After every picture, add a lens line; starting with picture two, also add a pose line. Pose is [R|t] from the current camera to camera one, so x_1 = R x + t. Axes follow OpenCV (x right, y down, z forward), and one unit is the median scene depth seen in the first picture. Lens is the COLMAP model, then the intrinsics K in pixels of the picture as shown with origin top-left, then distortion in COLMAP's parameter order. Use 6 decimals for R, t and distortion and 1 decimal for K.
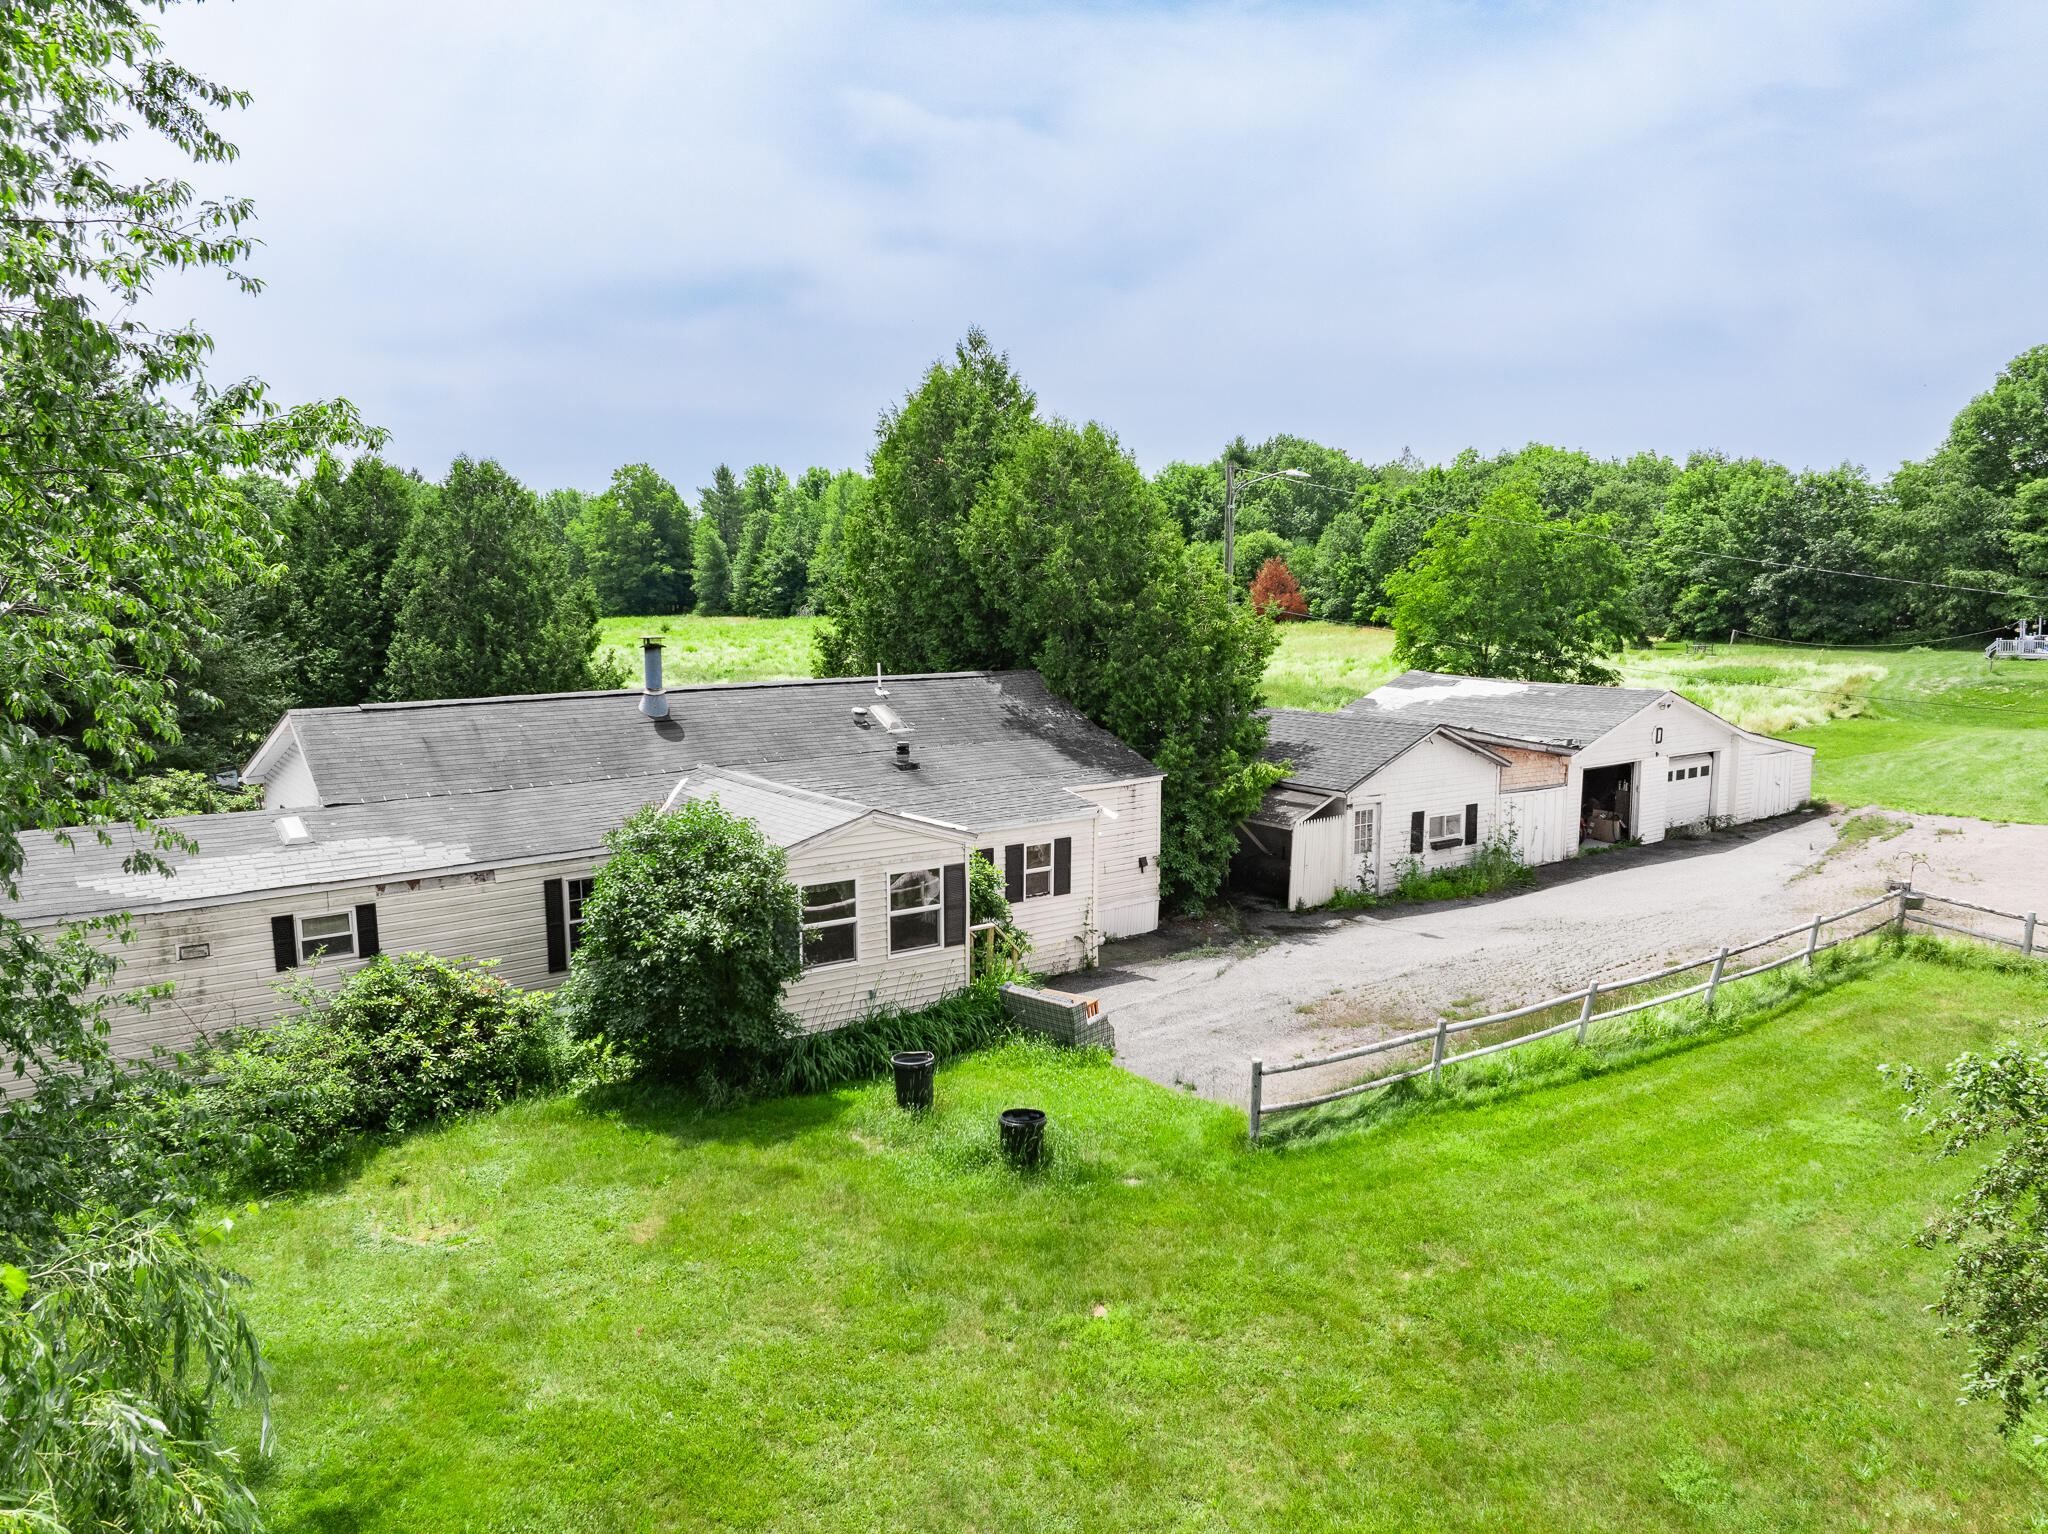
lens RADIAL K [[1438.4, 0, 1012.6], [0, 1438.4, 755.5], [0, 0, 1]] dist [-0.043722, 0.013658]
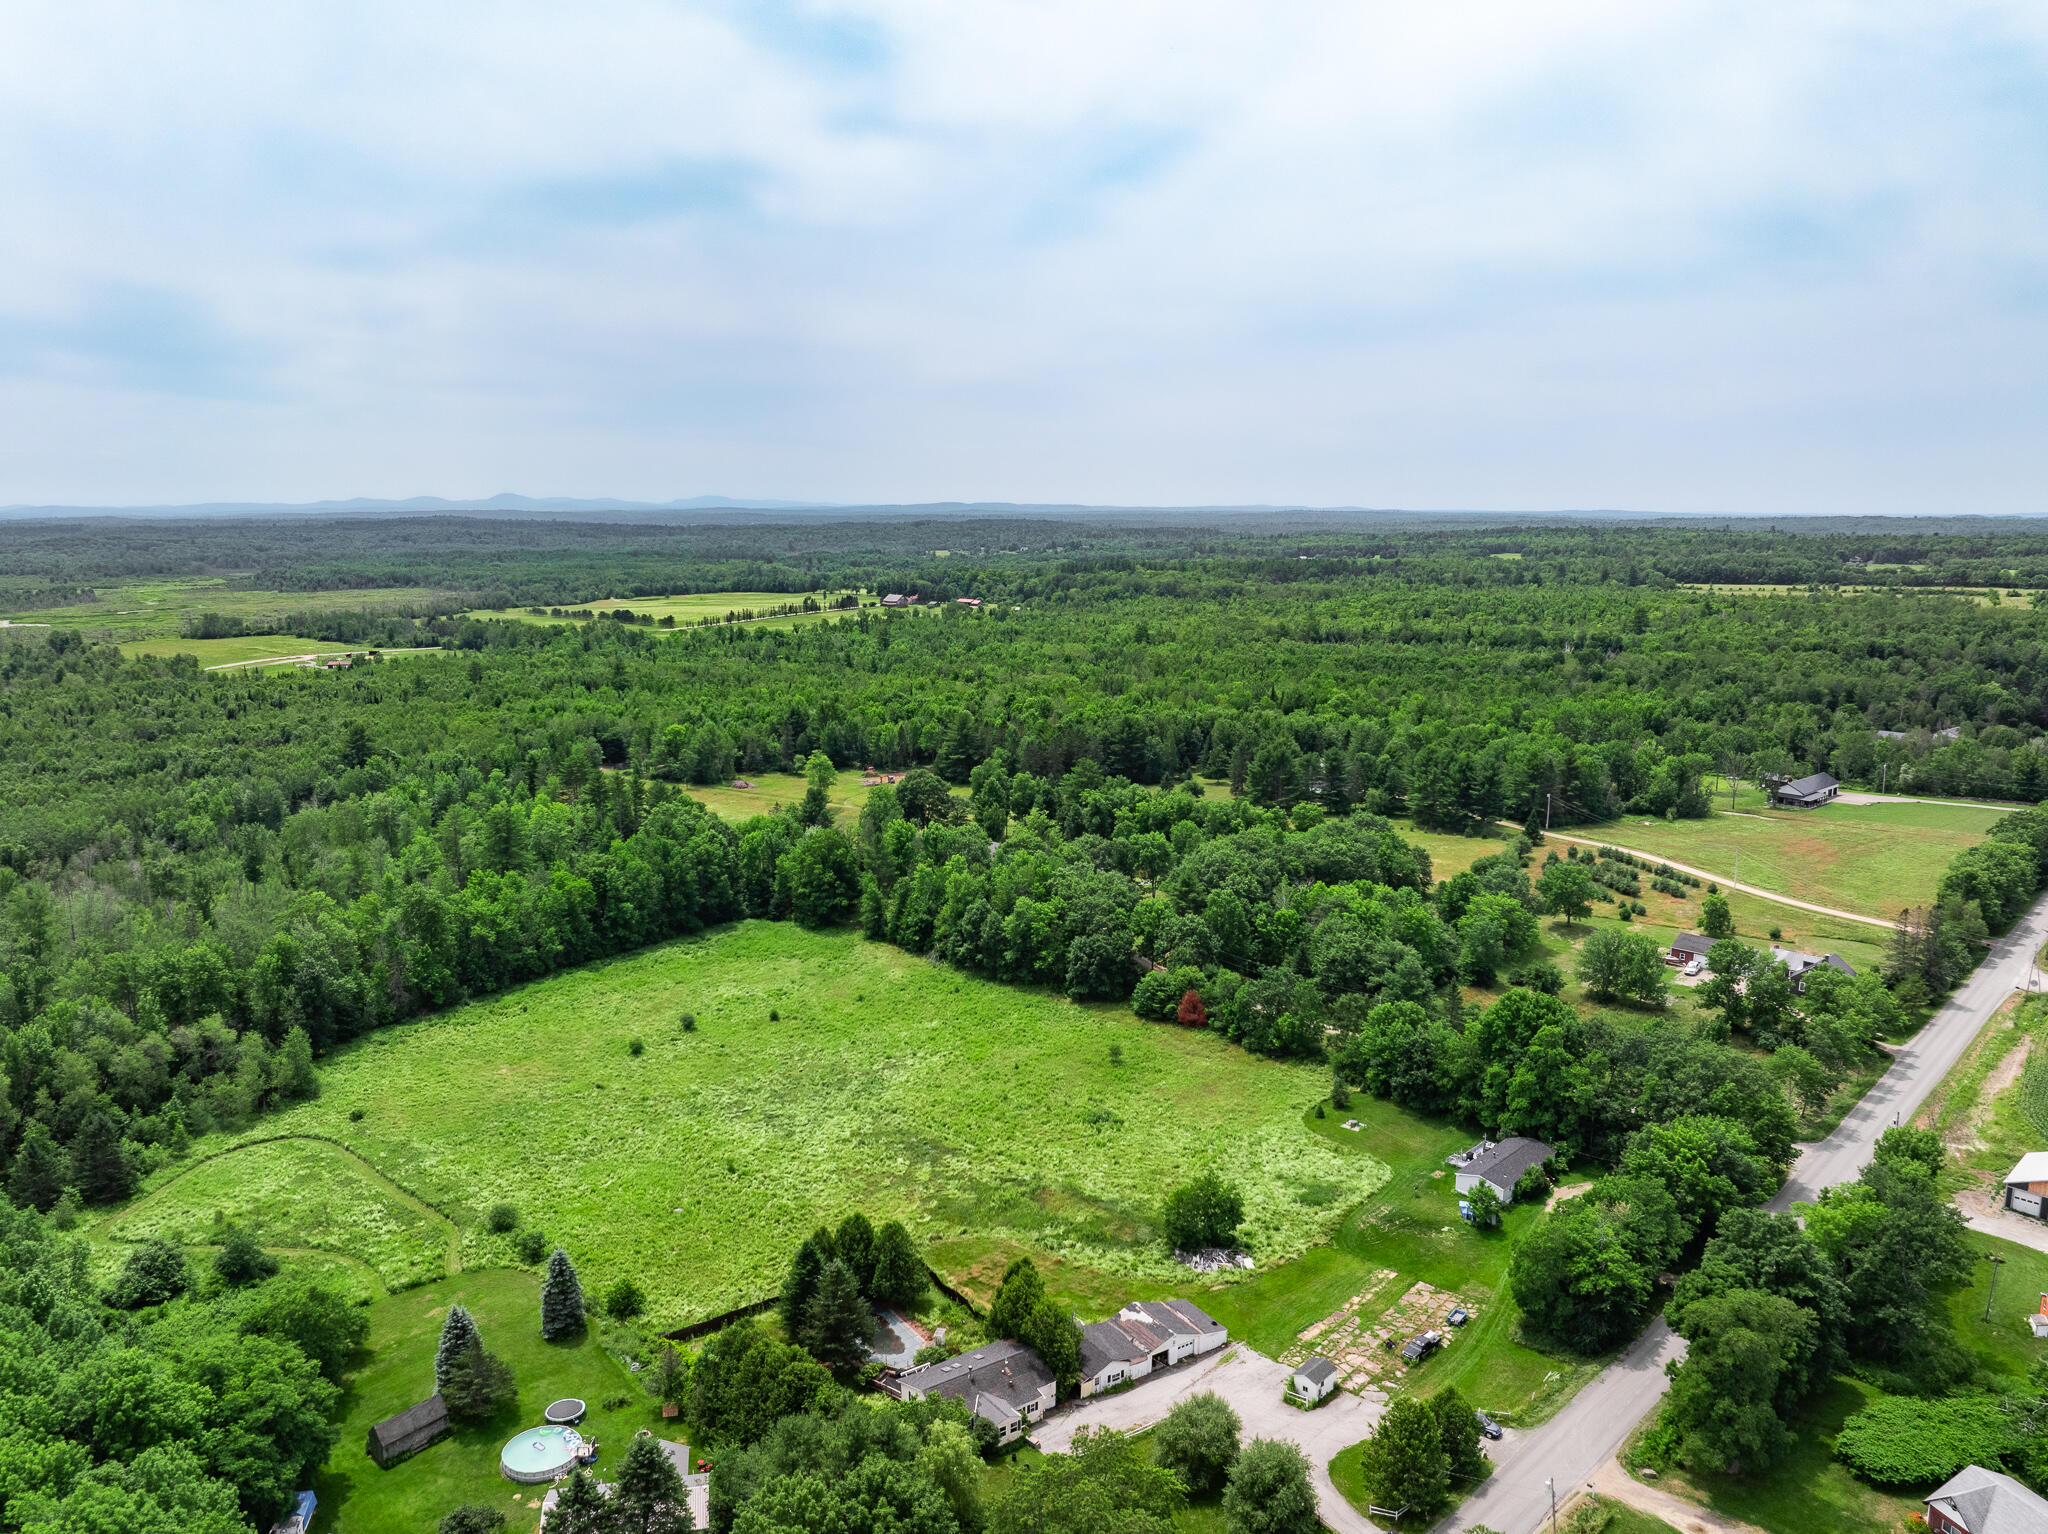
lens RADIAL K [[1438.4, 0, 1033.2], [0, 1438.4, 785.9], [0, 0, 1]] dist [-0.043722, 0.013658]
pose [[0.999396, 0.016724, -0.030450, 0.146159], [-0.014997, 0.998314, 0.056080, -2.654208], [0.031336, -0.055589, 0.997962, -4.518939]]
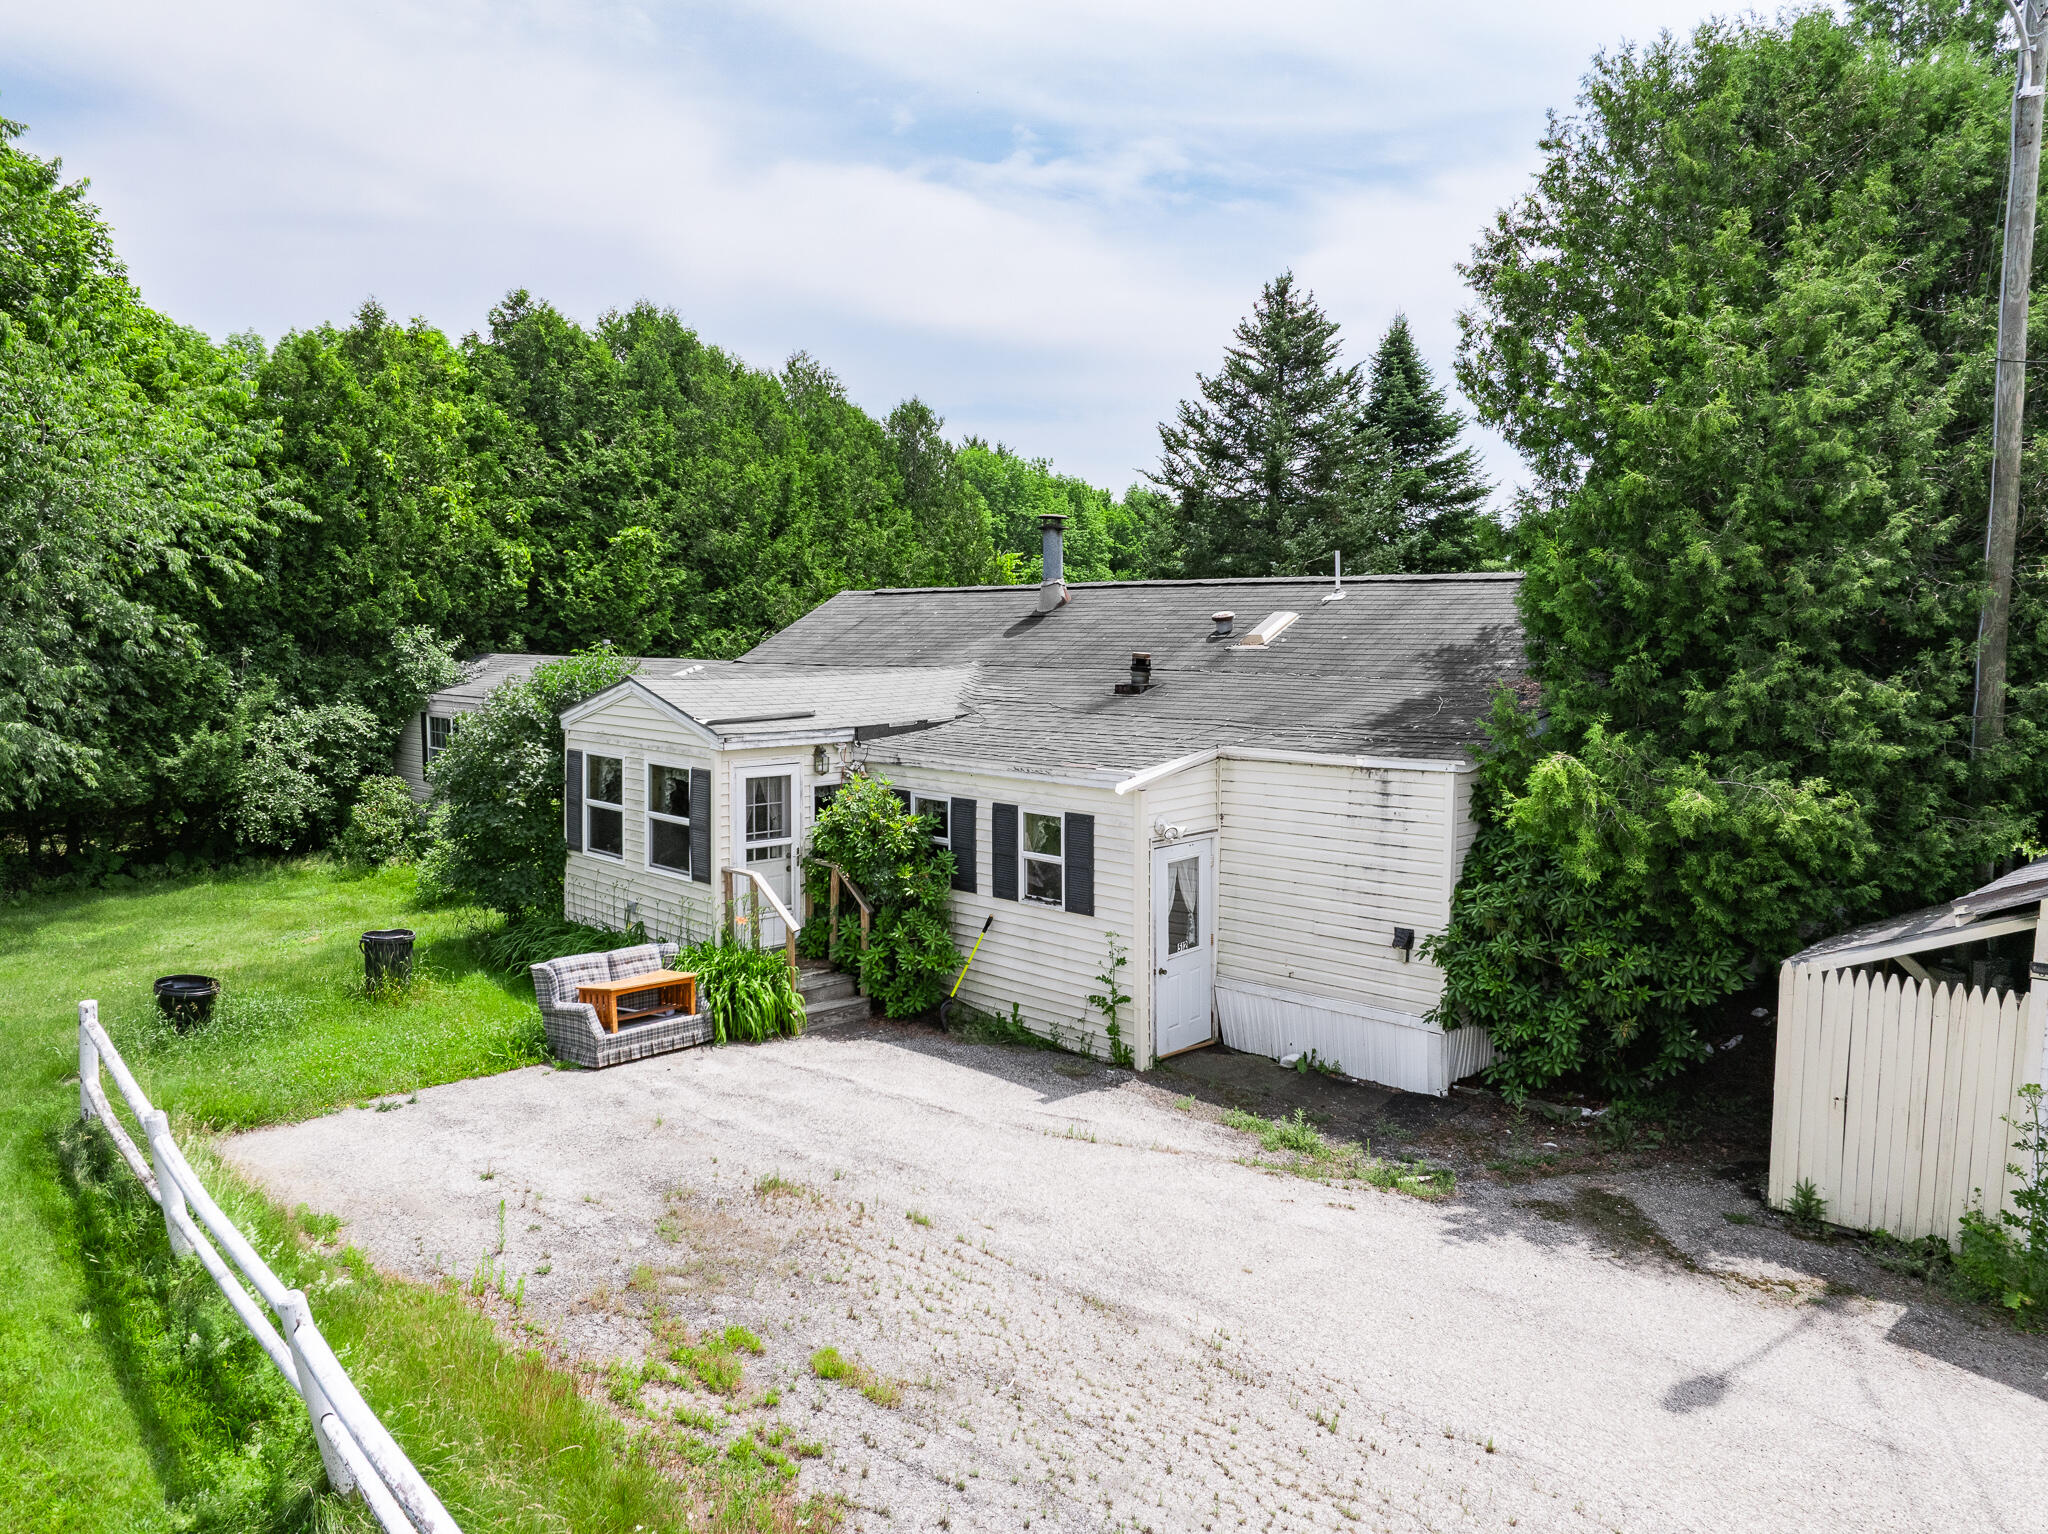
lens RADIAL K [[1438.4, 0, 1029.6], [0, 1438.4, 763.9], [0, 0, 1]] dist [-0.043722, 0.013658]
pose [[0.143573, 0.091389, -0.985411, 0.530079], [-0.129644, 0.988883, 0.072822, -0.000270], [0.981111, 0.117297, 0.153824, 0.803629]]
